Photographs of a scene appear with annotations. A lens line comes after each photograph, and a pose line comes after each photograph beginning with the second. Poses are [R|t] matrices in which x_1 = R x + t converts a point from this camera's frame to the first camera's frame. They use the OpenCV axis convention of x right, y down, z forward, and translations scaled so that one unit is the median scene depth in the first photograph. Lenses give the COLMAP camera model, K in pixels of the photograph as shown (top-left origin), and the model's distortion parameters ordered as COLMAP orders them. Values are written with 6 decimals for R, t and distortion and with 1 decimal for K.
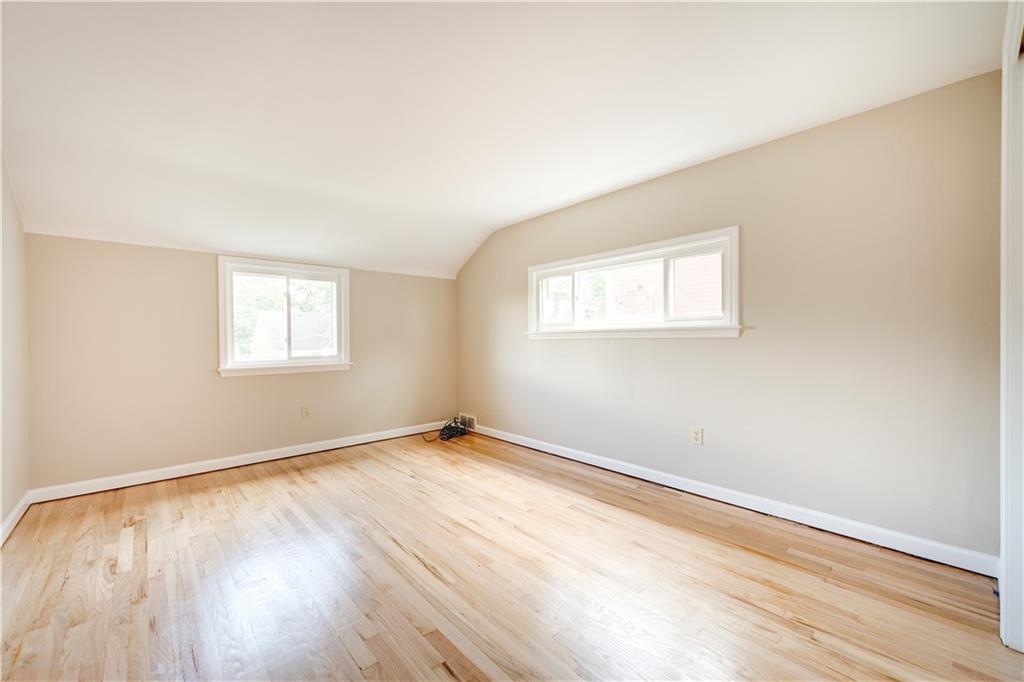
lens RADIAL K [[411.2, 0, 507.4], [0, 411.2, 332.8], [0, 0, 1]] dist [0.017784, -0.003941]
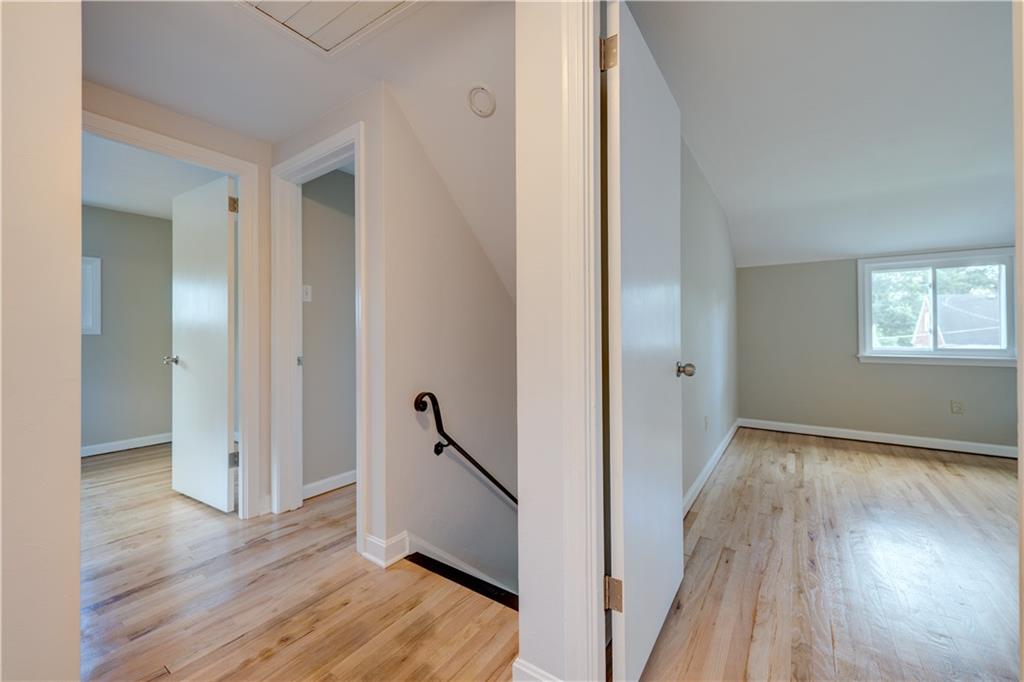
lens RADIAL K [[411.2, 0, 507.4], [0, 411.2, 332.8], [0, 0, 1]] dist [0.017784, -0.003941]
pose [[0.237838, 0.011778, -0.971233, 0.273229], [0.010474, 0.999837, 0.014690, -0.005488], [0.971248, -0.013666, 0.237676, -0.319811]]
